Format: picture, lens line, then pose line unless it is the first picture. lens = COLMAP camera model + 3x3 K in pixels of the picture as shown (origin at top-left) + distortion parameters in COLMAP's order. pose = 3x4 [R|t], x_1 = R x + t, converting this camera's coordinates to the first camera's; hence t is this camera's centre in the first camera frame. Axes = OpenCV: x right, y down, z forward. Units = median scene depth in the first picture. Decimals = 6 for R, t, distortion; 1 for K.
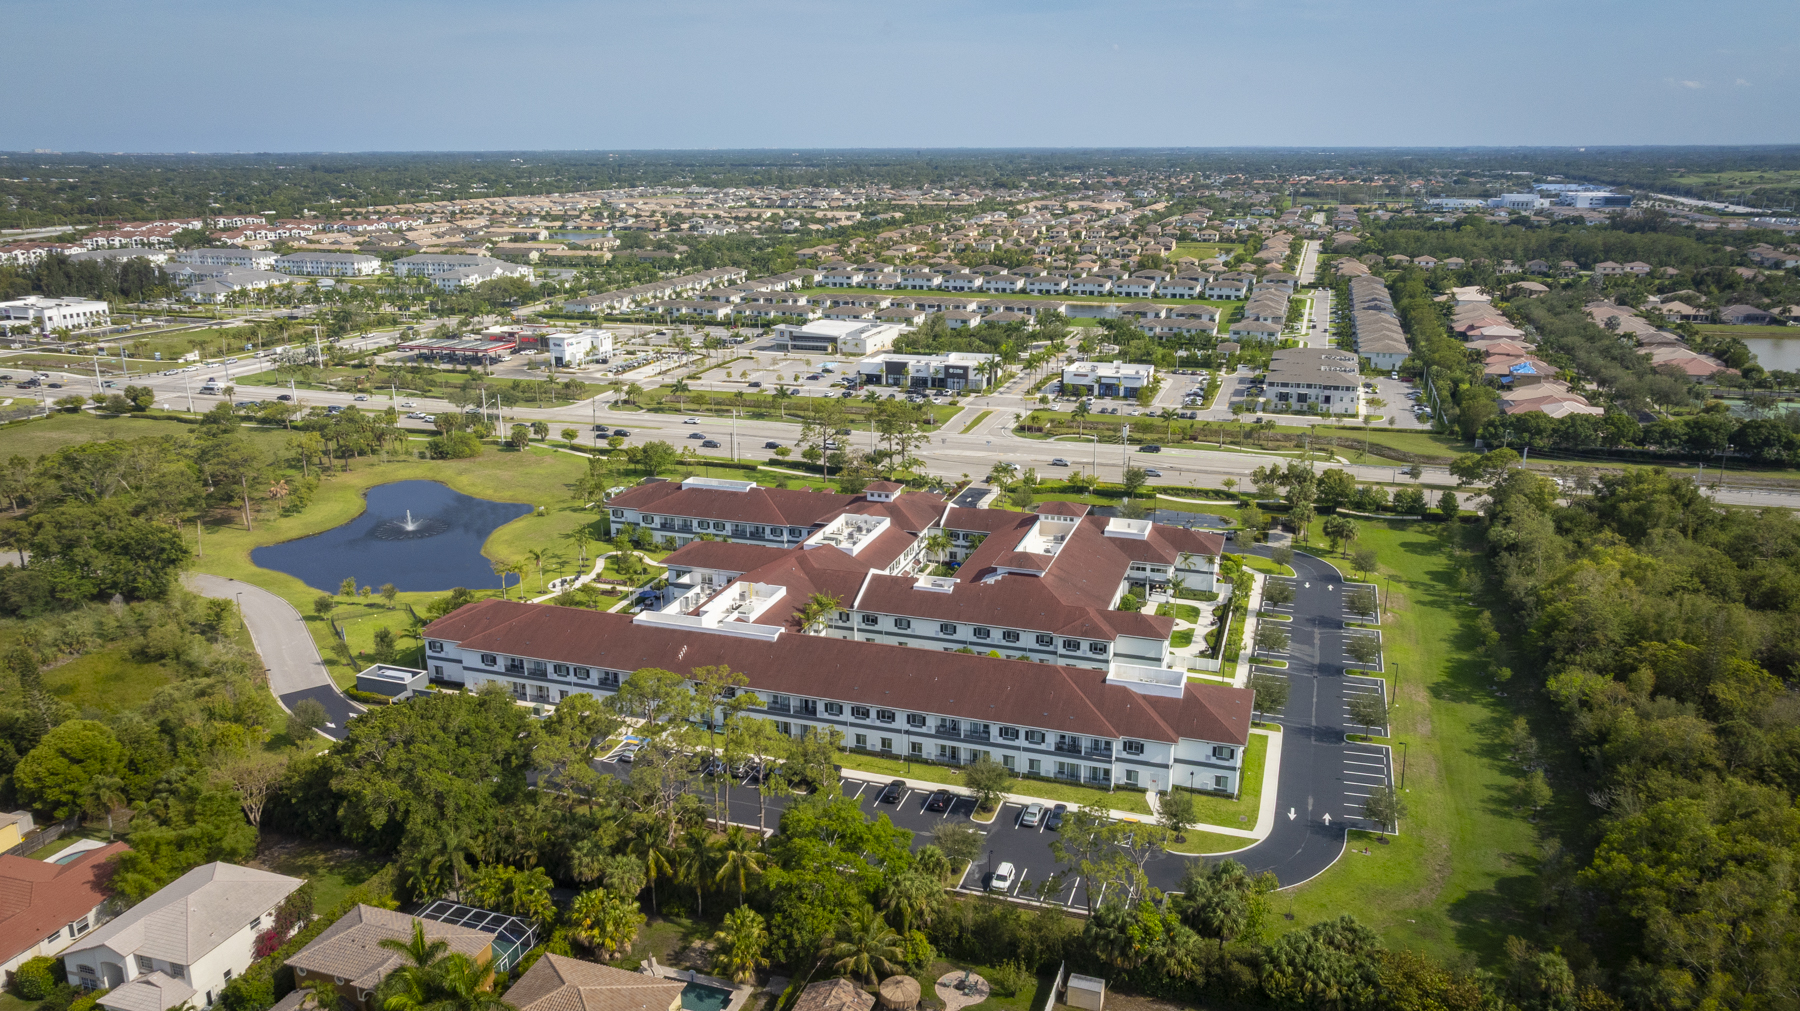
lens RADIAL K [[1267.3, 0, 900.0], [0, 1267.3, 505.5], [0, 0, 1]] dist [-0.022862, 0.060449]
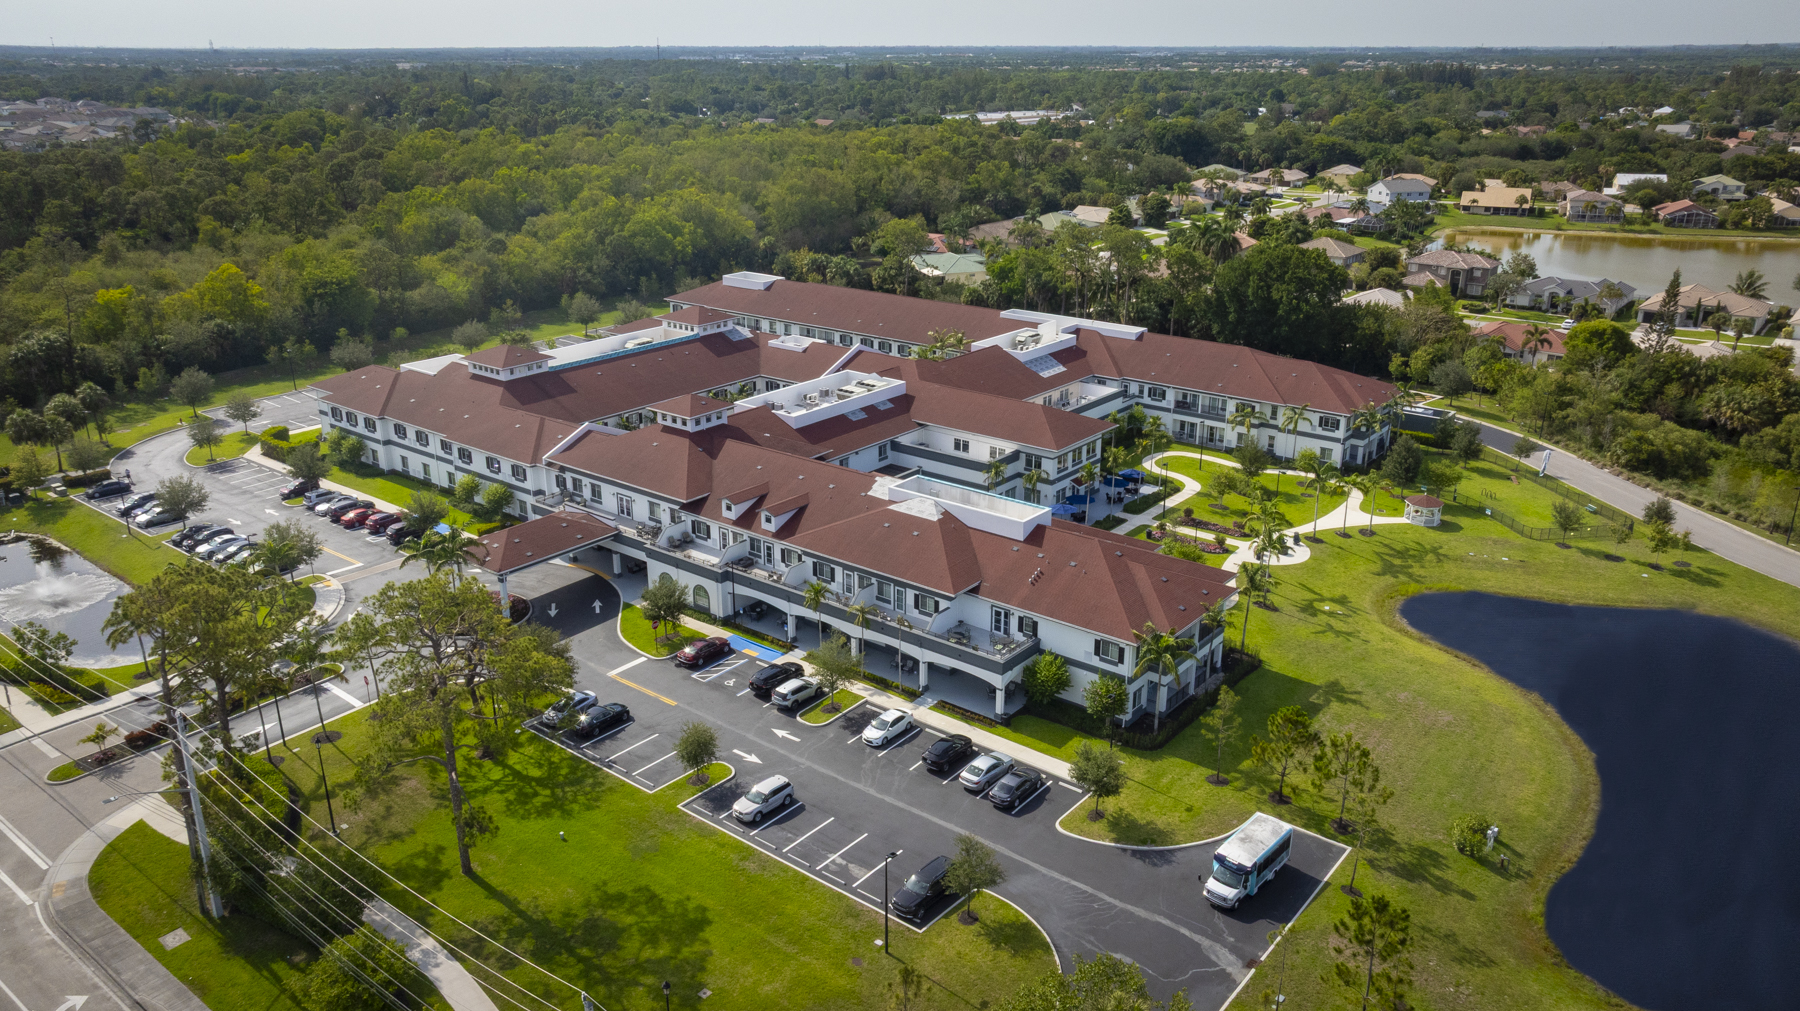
lens RADIAL K [[1283.1, 0, 899.0], [0, 1283.1, 529.2], [0, 0, 1]] dist [-0.040215, 0.073862]
pose [[-0.937312, -0.118743, 0.327639, -0.228733], [0.100049, 0.808894, 0.579380, -0.226474], [-0.333822, 0.575840, -0.746305, 1.154866]]
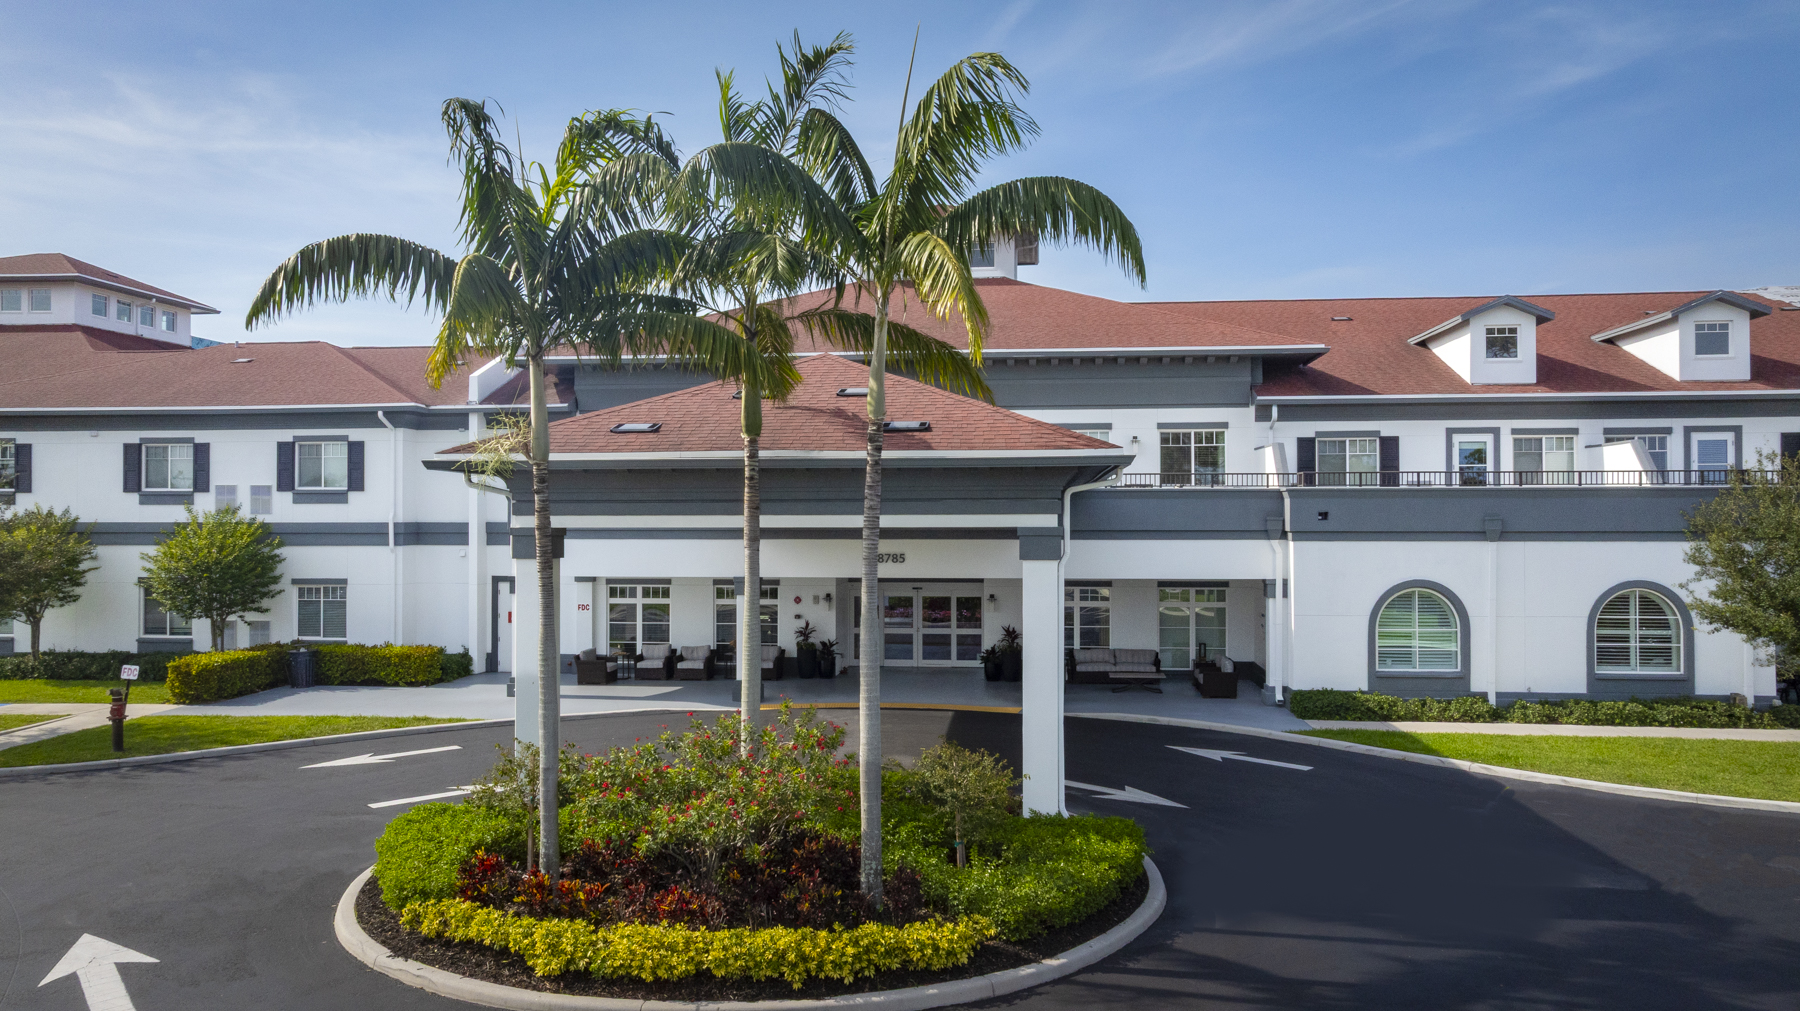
lens RADIAL K [[1260.4, 0, 897.2], [0, 1260.4, 506.9], [0, 0, 1]] dist [-0.039051, 0.065926]
pose [[-0.977930, 0.005021, -0.208870, 0.024328], [-0.050663, 0.964176, 0.260381, -0.019489], [0.202695, 0.265217, -0.942643, 0.967608]]
